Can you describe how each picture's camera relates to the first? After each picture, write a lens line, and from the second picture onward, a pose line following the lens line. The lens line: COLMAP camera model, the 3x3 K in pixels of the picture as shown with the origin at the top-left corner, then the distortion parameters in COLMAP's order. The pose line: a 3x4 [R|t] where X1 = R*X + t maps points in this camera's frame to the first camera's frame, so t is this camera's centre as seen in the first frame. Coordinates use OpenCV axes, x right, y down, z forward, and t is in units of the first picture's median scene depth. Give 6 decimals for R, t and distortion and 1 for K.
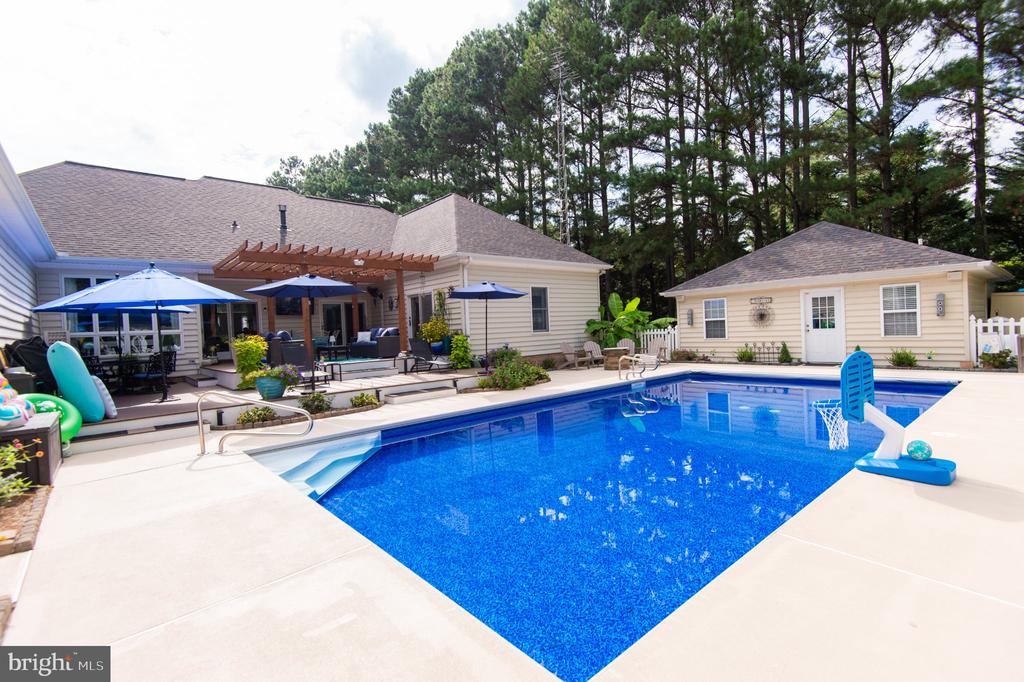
lens RADIAL K [[460.7, 0, 512.0], [0, 460.7, 341.0], [0, 0, 1]] dist [0.004416, -0.000506]
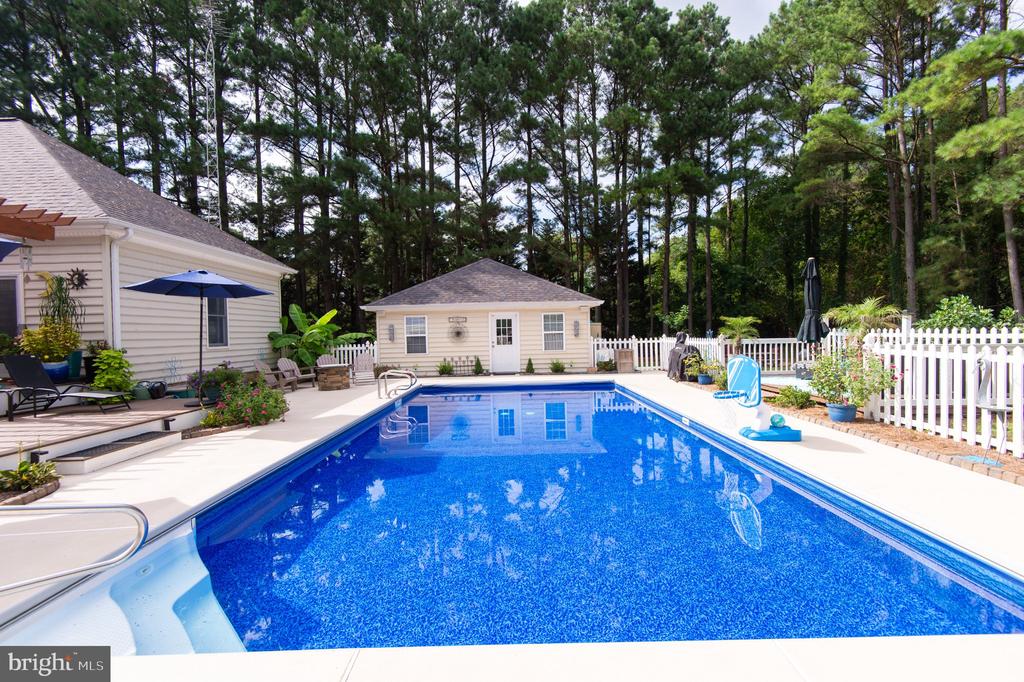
lens RADIAL K [[460.7, 0, 512.0], [0, 460.7, 341.0], [0, 0, 1]] dist [0.004416, -0.000506]
pose [[0.648834, 0.016531, 0.760750, -0.229680], [0.014452, 0.999316, -0.034041, 0.004755], [-0.760793, 0.033081, 0.648151, 0.174262]]
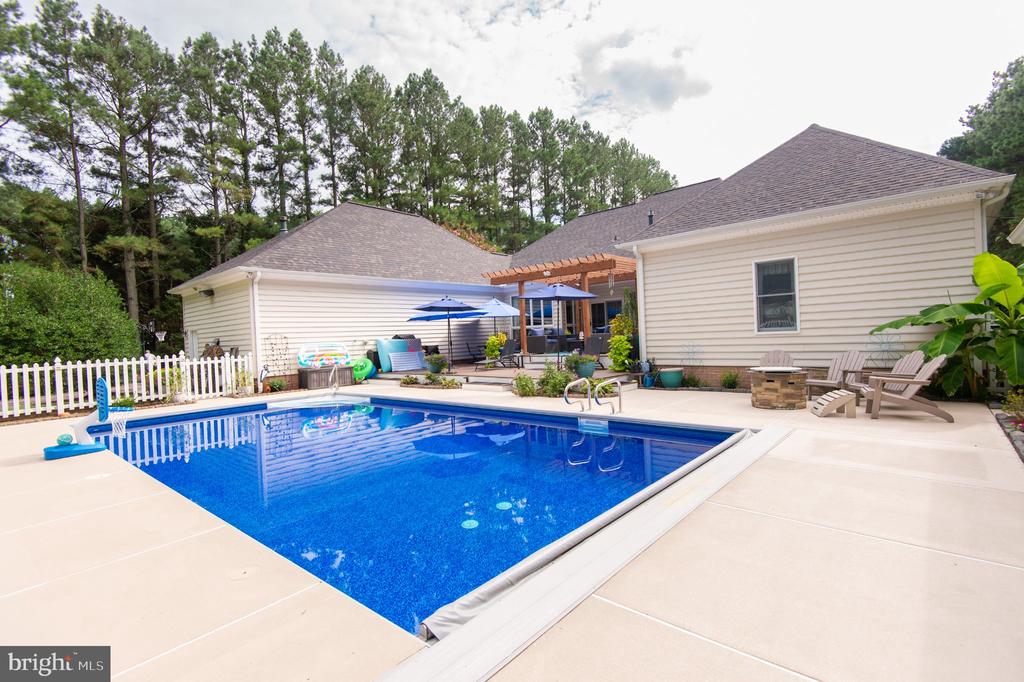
lens RADIAL K [[460.7, 0, 512.0], [0, 460.7, 341.0], [0, 0, 1]] dist [0.004416, -0.000506]
pose [[0.119372, 0.045967, -0.991785, 0.721735], [0.022950, 0.998533, 0.049042, -0.051272], [0.992584, -0.028616, 0.118142, 0.618380]]
